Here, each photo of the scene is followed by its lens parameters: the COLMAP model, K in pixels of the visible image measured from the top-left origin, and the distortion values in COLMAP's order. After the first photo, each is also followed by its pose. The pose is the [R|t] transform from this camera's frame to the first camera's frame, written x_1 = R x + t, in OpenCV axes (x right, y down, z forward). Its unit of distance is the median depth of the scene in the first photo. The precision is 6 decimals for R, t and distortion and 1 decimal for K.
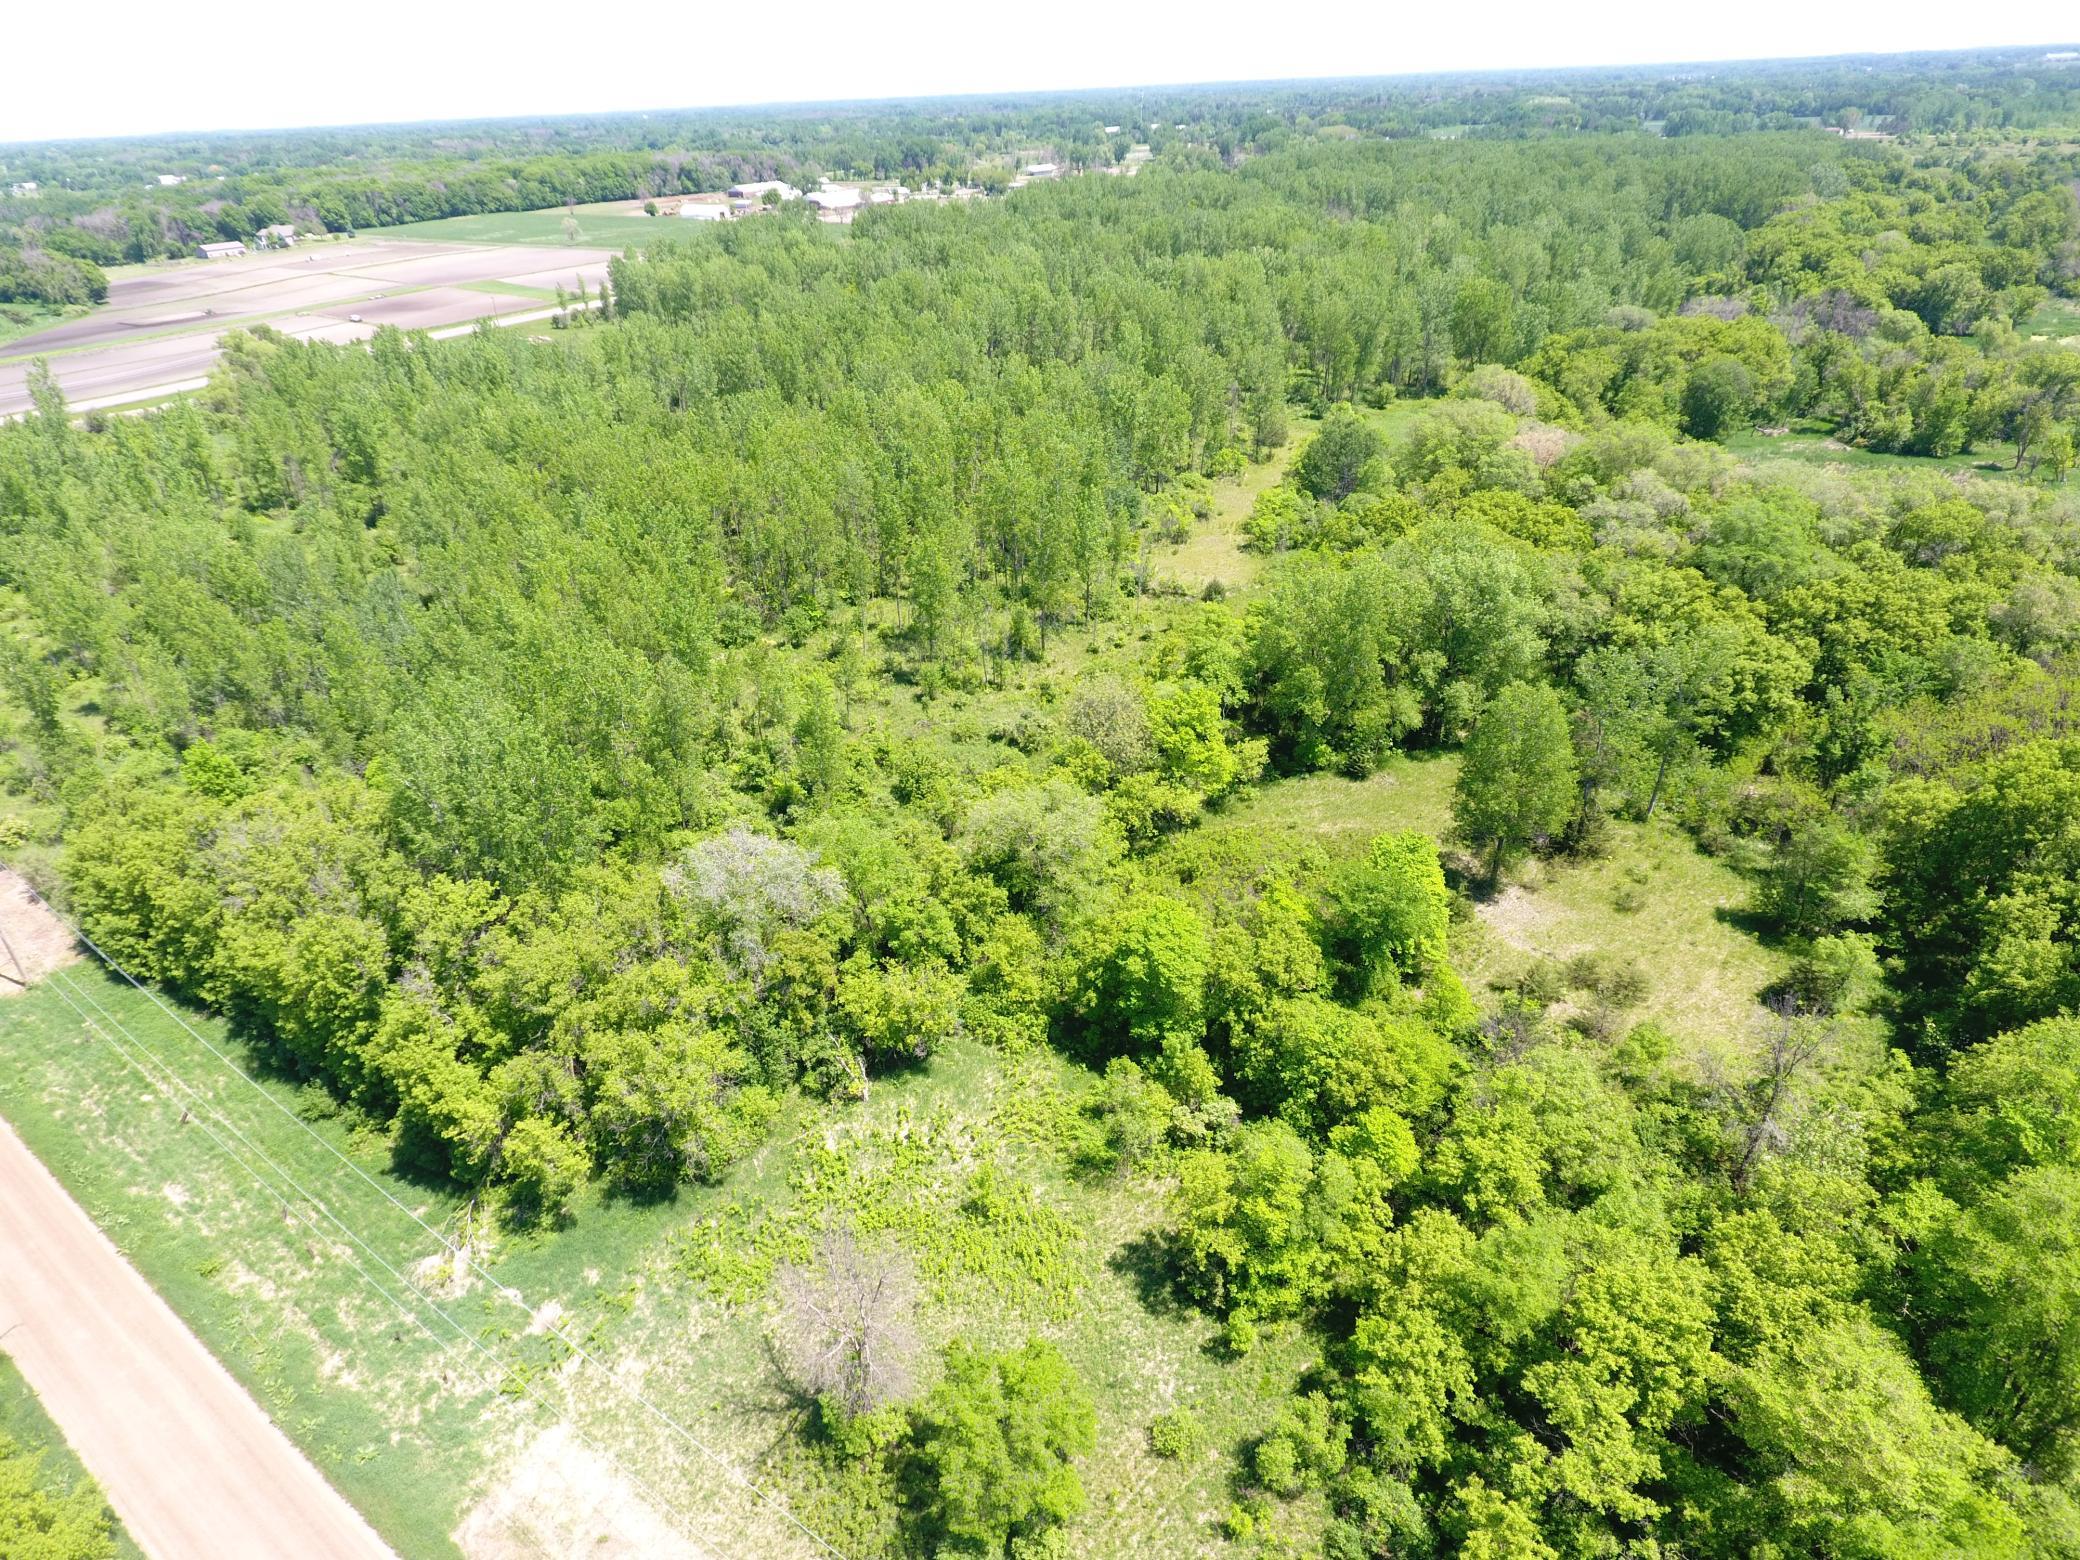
lens RADIAL K [[1218.2, 0, 990.5], [0, 1218.2, 776.7], [0, 0, 1]] dist [-0.002422, 0.001388]
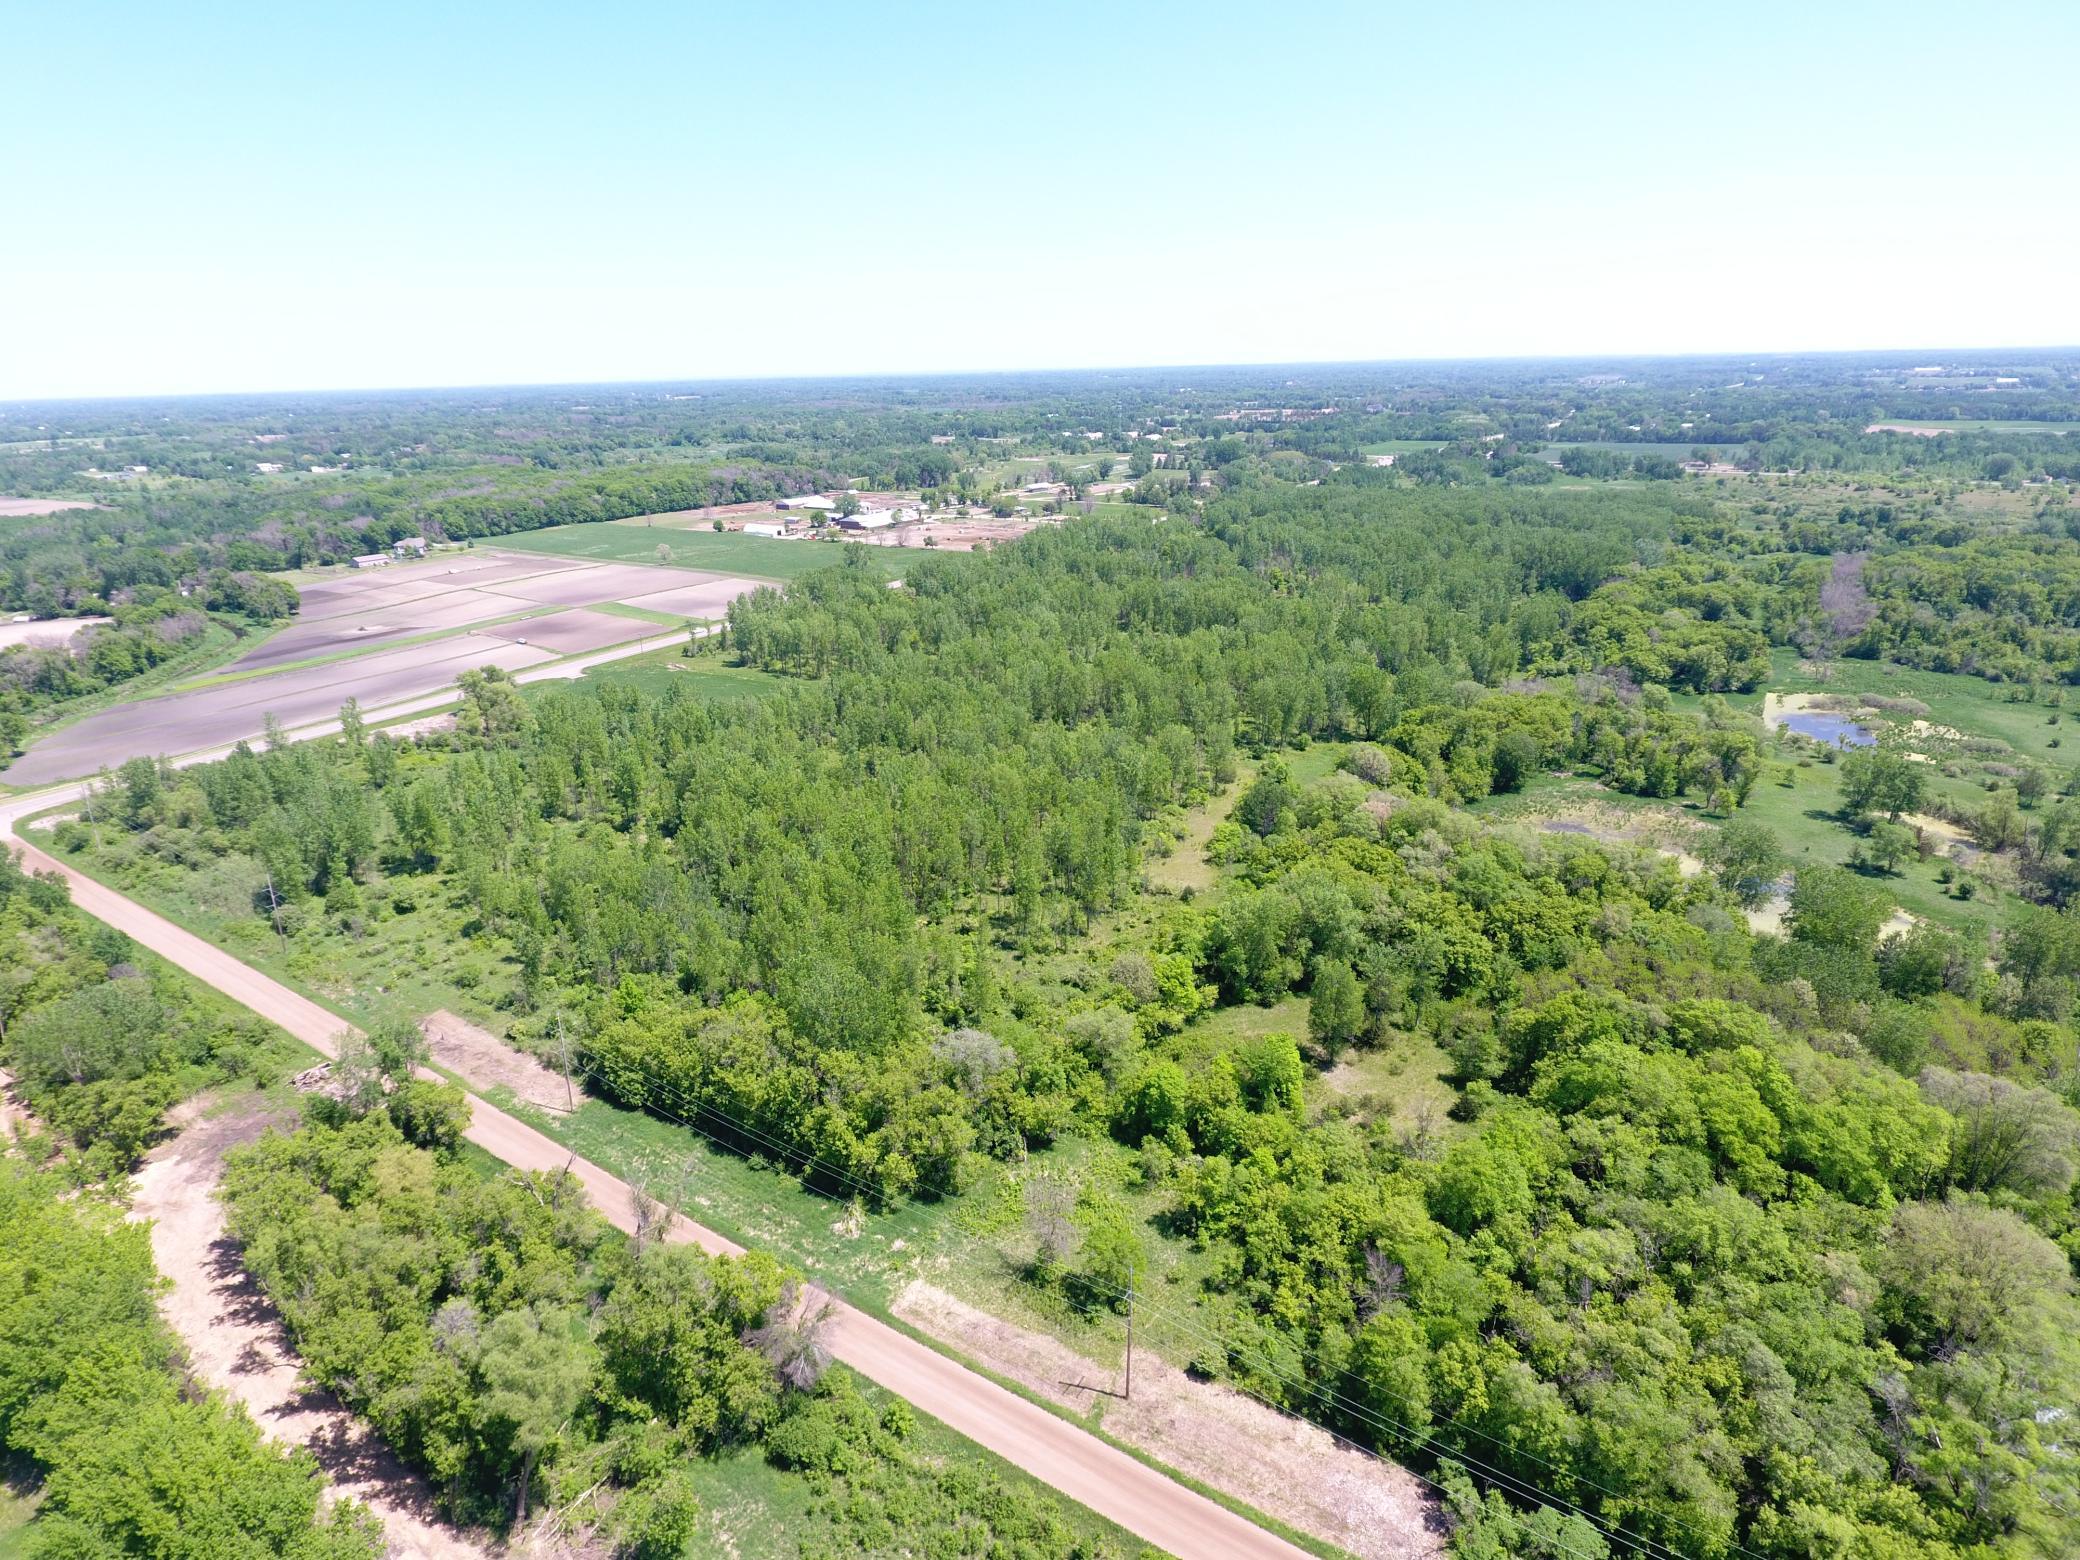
lens RADIAL K [[1218.2, 0, 990.5], [0, 1218.2, 776.7], [0, 0, 1]] dist [-0.002422, 0.001388]
pose [[0.999838, 0.011164, 0.014149, -0.151240], [-0.008309, 0.982181, -0.187755, 0.008574], [-0.015993, 0.187606, 0.982114, -0.891989]]
